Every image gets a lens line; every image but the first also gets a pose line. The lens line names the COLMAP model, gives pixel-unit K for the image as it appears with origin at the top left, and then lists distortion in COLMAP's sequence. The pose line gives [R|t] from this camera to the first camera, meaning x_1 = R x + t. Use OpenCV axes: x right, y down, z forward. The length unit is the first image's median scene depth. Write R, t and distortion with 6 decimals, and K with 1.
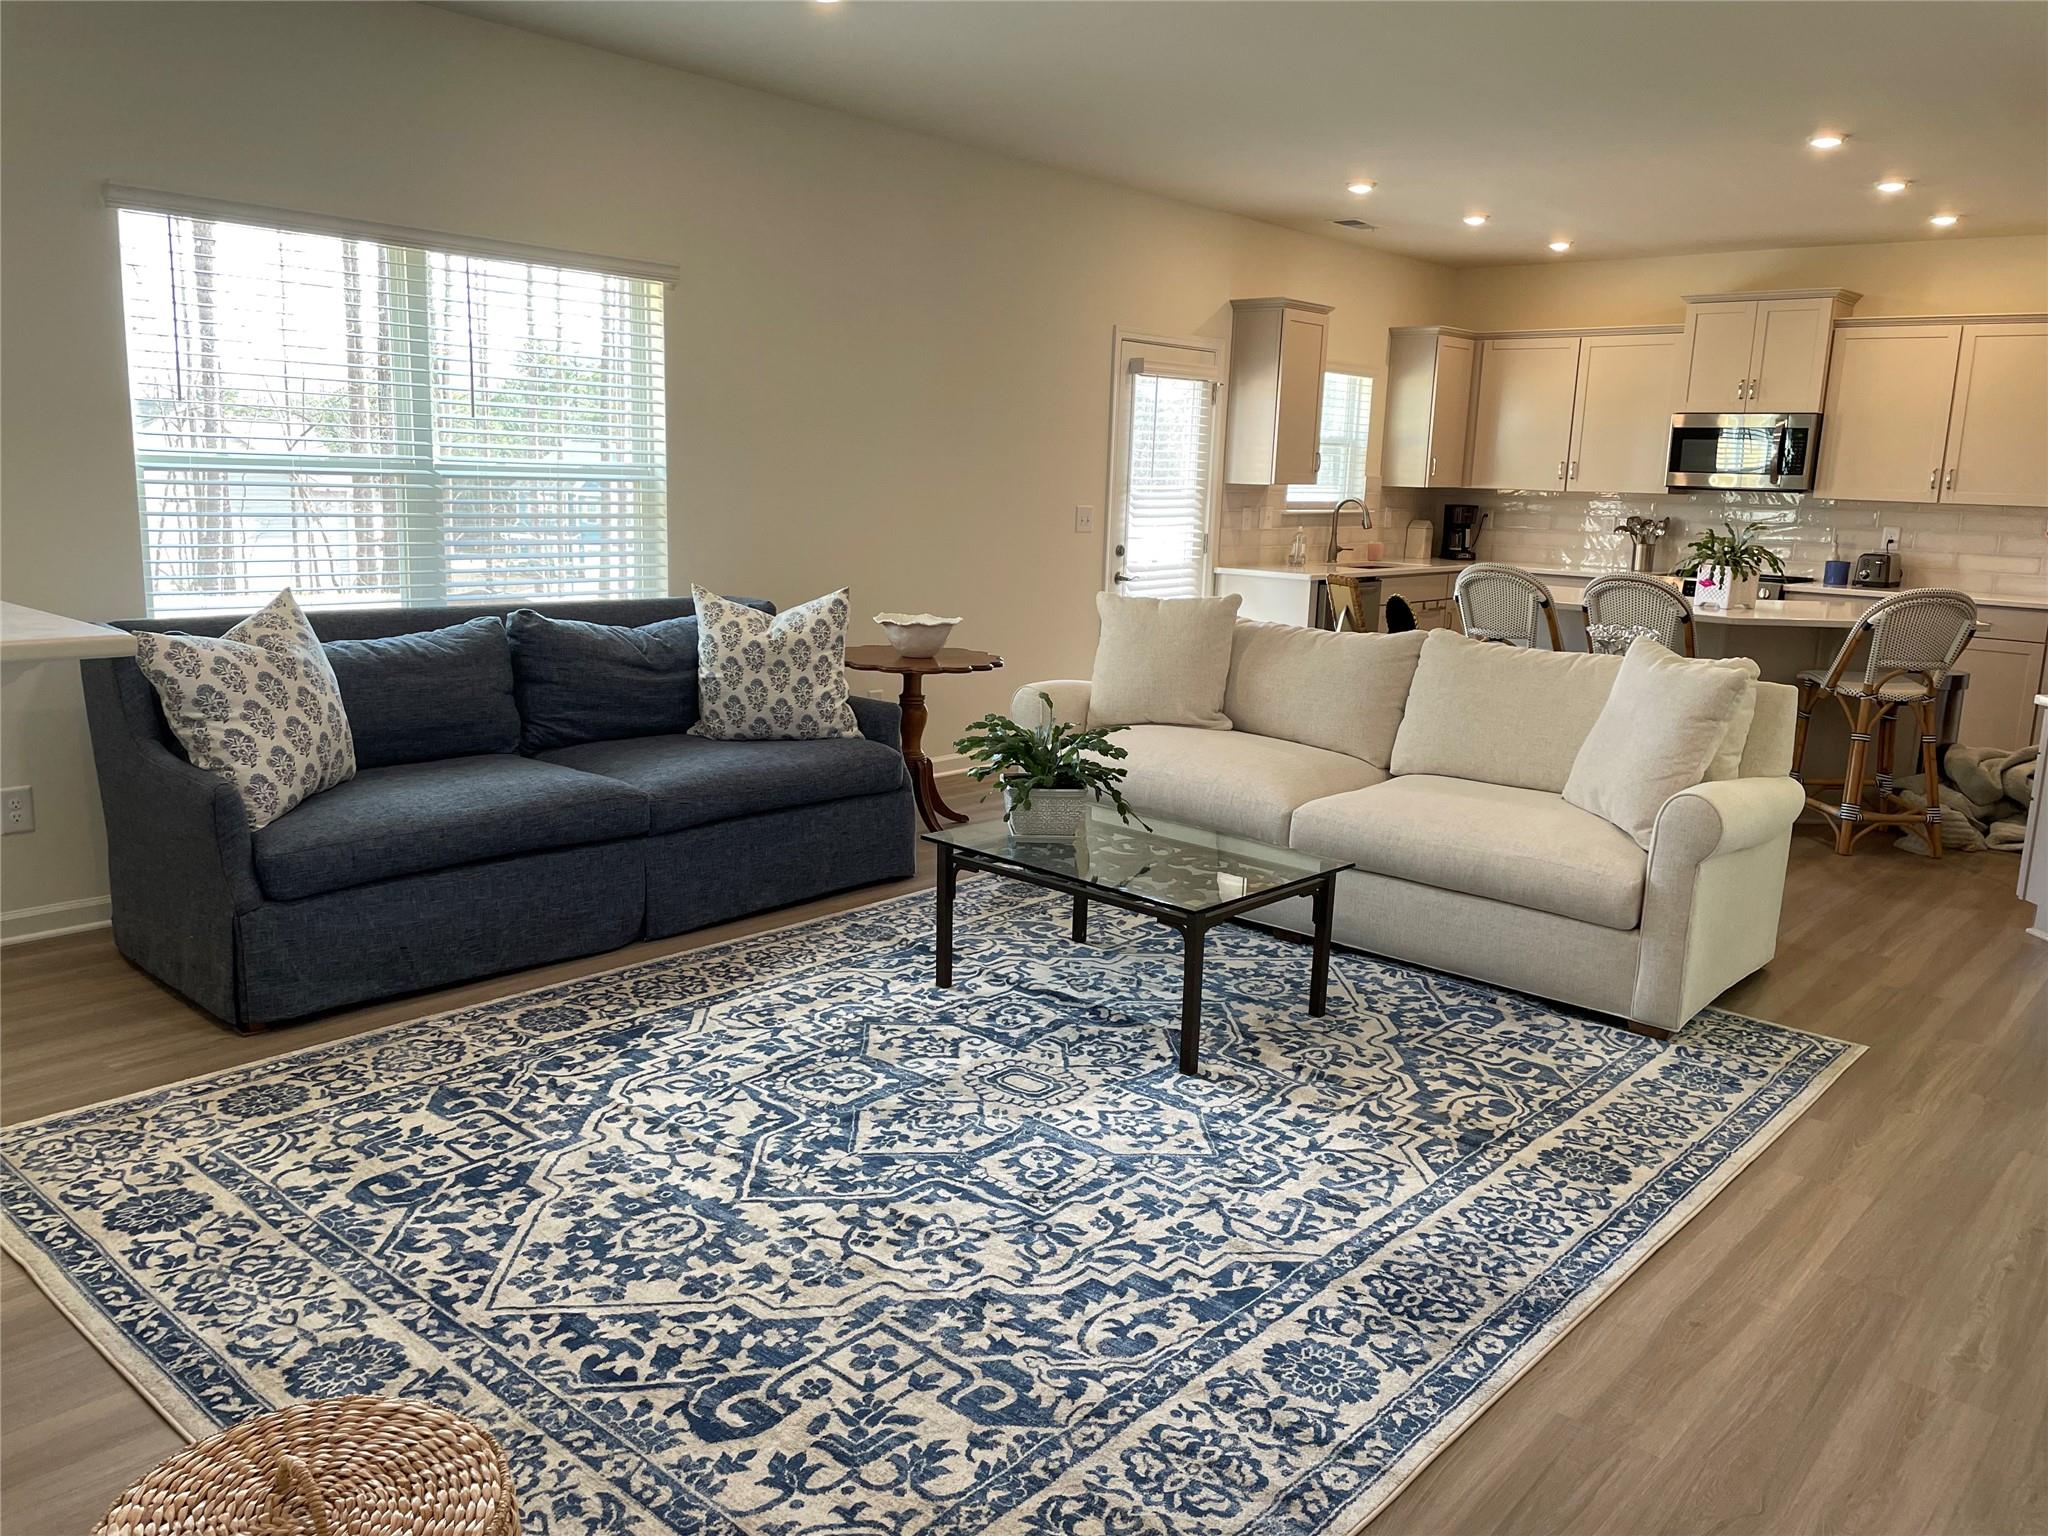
lens RADIAL K [[1549.2, 0, 1016.1], [0, 1549.2, 764.8], [0, 0, 1]] dist [0.072182, -0.057173]
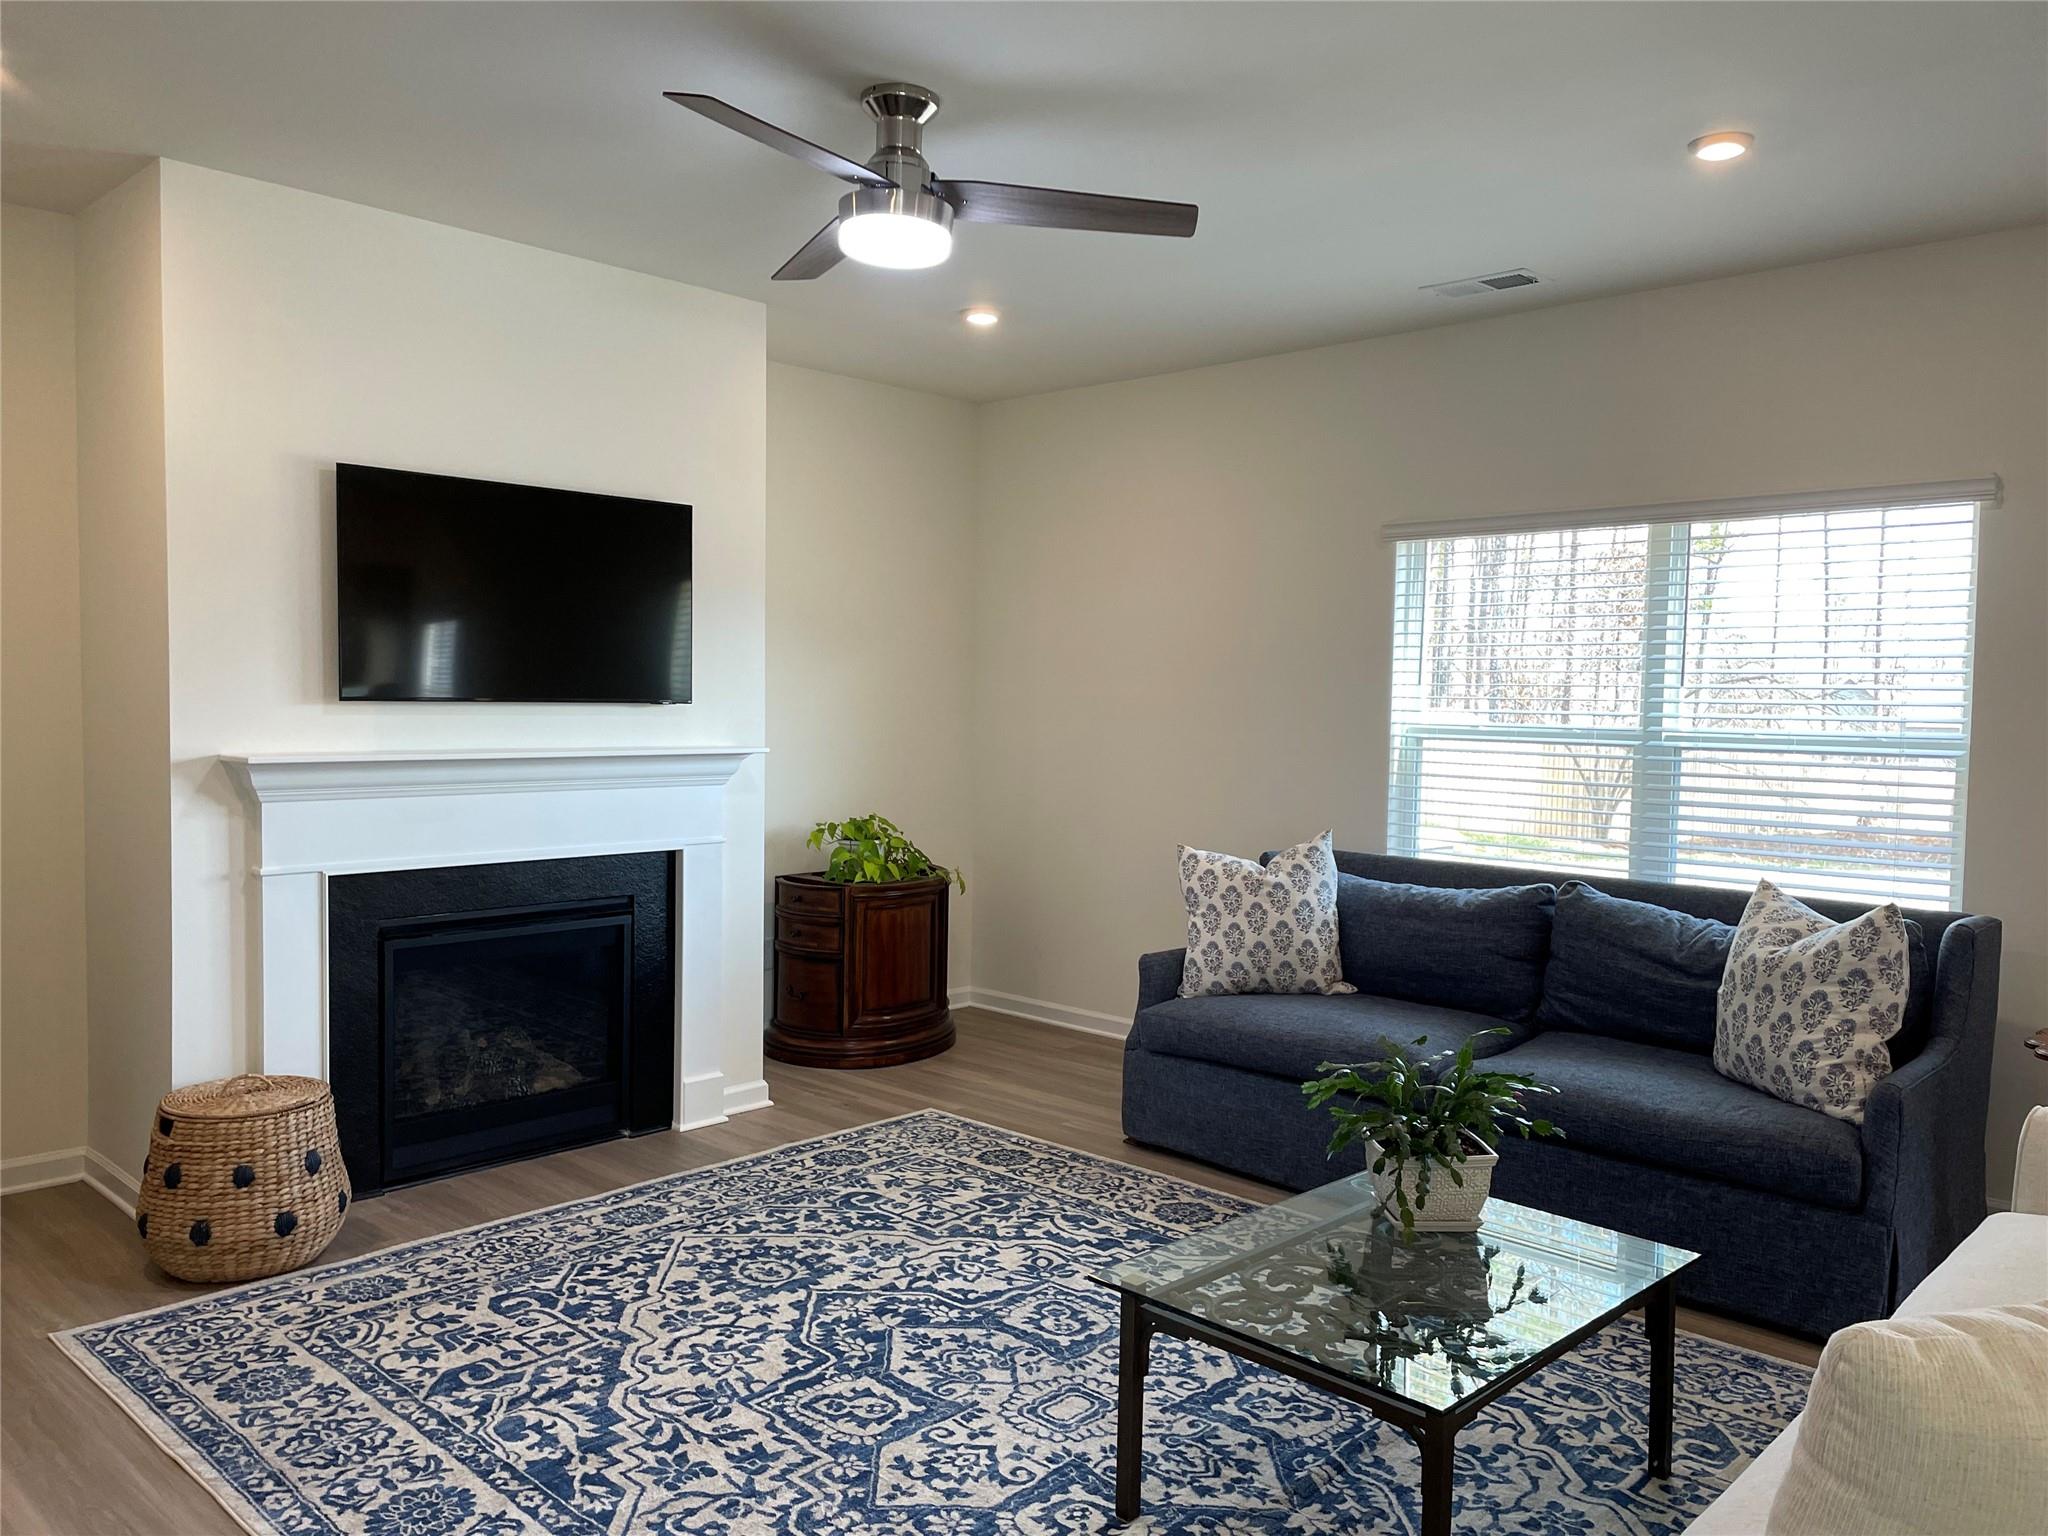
lens RADIAL K [[1549.2, 0, 1021.7], [0, 1549.2, 764.3], [0, 0, 1]] dist [0.072182, -0.057173]
pose [[-0.039892, 0.014447, -0.999100, 0.992495], [-0.205790, 0.978341, 0.022364, -0.183914], [0.977783, 0.206497, -0.036055, 1.048773]]
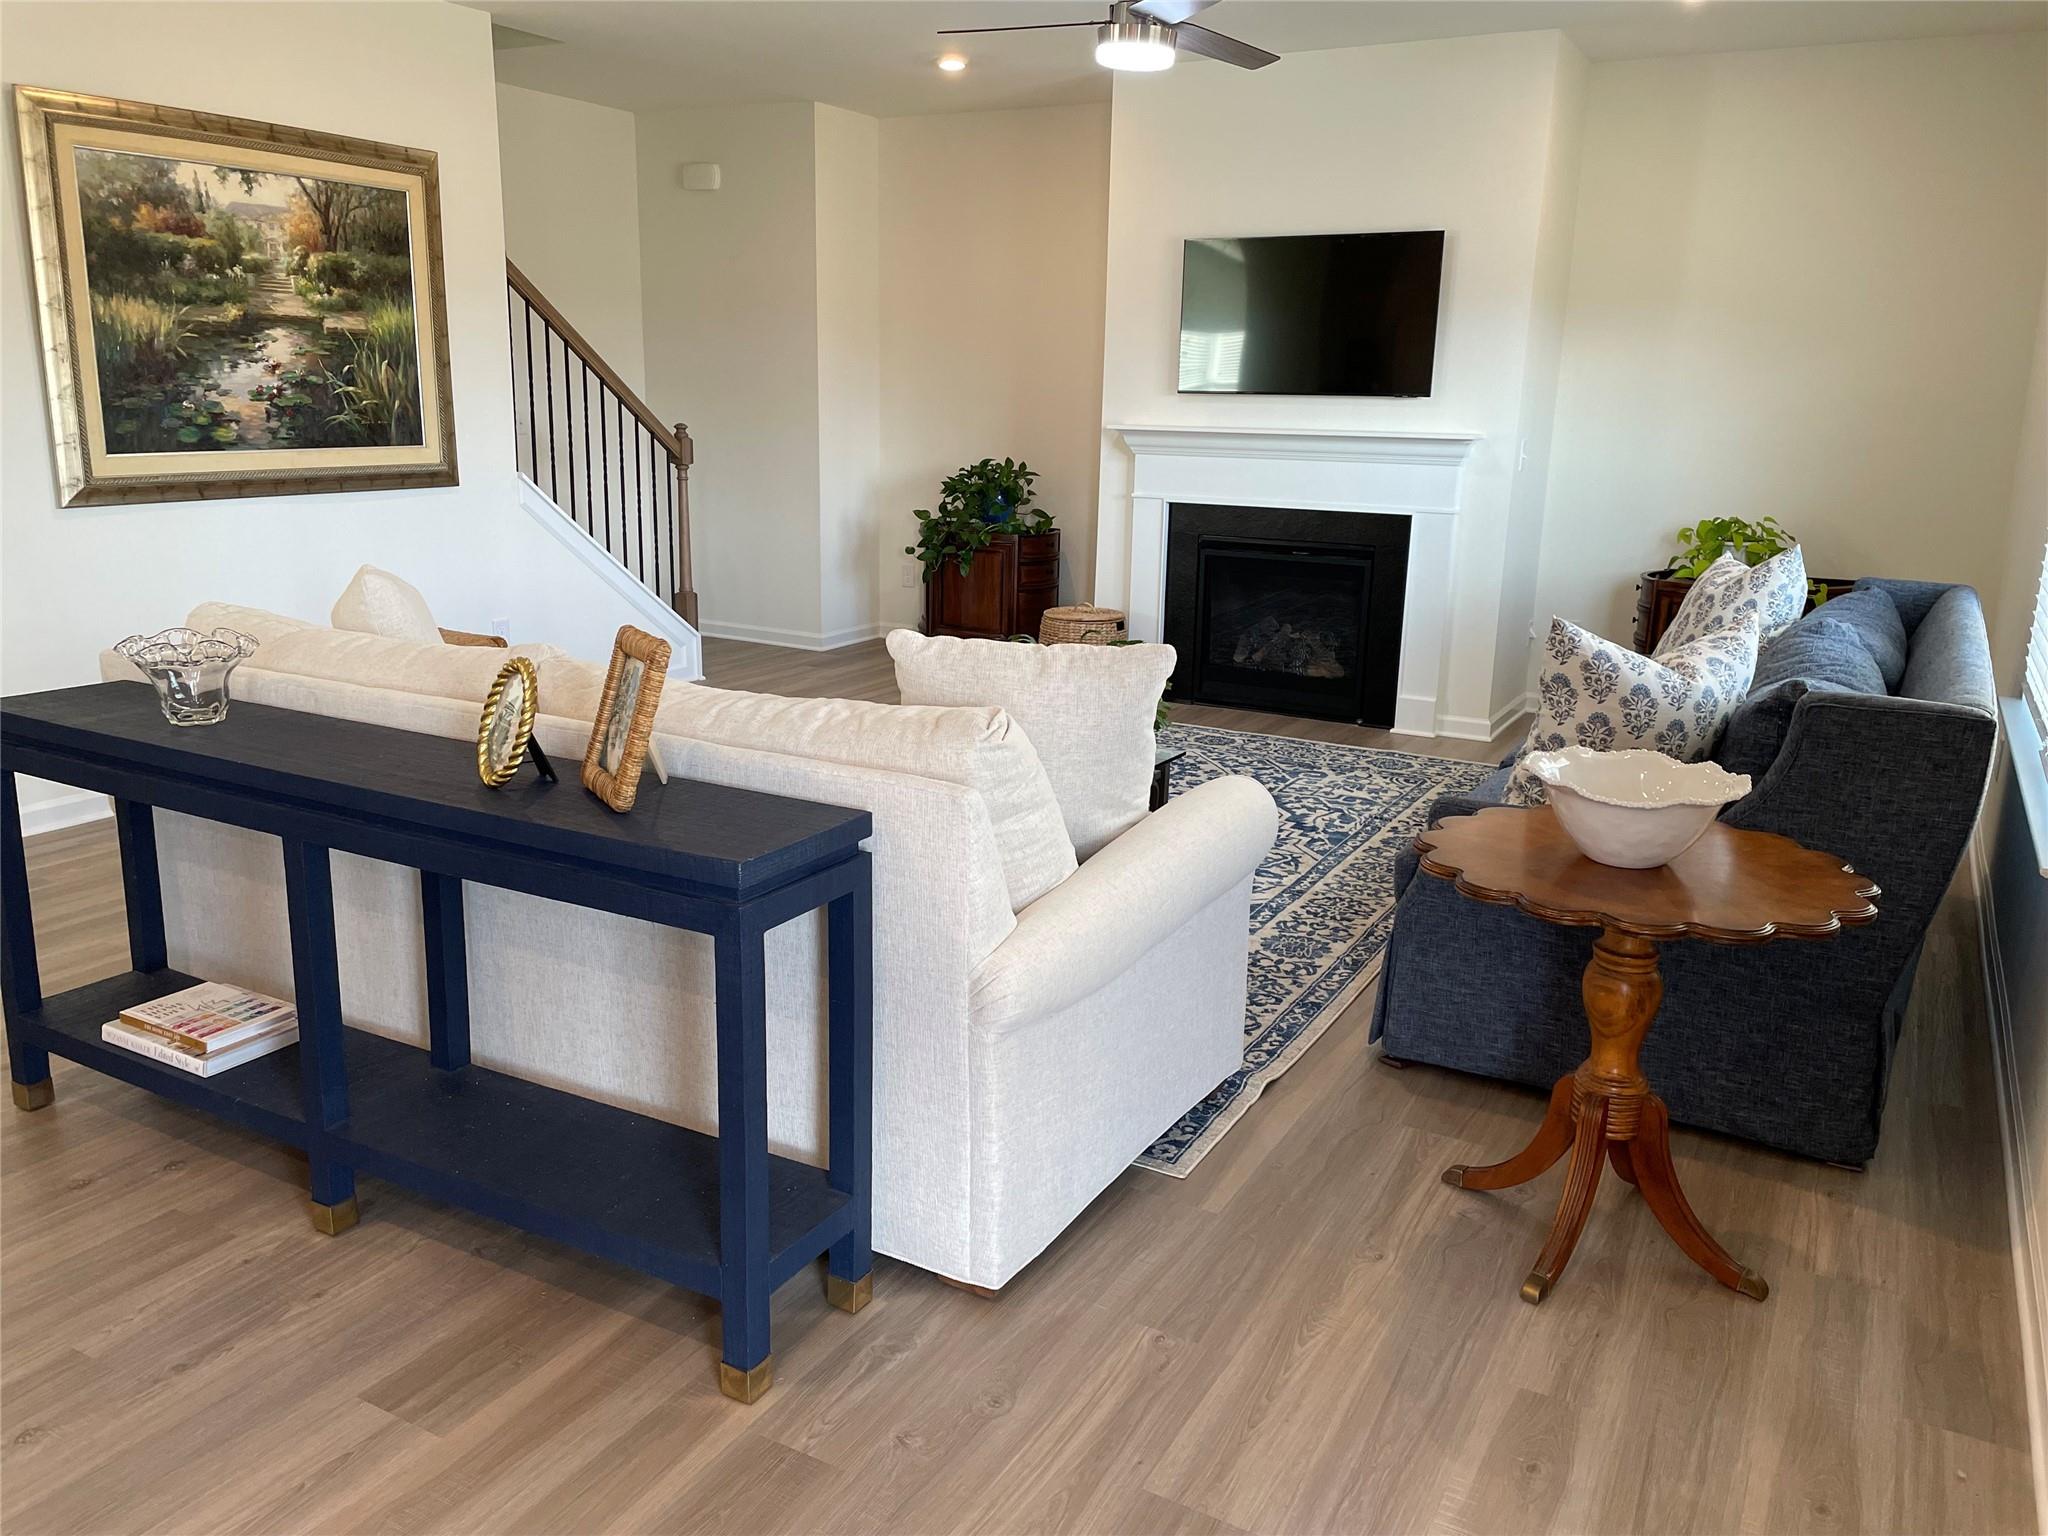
lens RADIAL K [[1549.2, 0, 1016.3], [0, 1549.2, 757.5], [0, 0, 1]] dist [0.072182, -0.057173]
pose [[-0.974394, 0.006872, -0.224744, 0.381352], [-0.088049, 0.908048, 0.409506, -0.493402], [0.206893, 0.418809, -0.884192, 2.498747]]
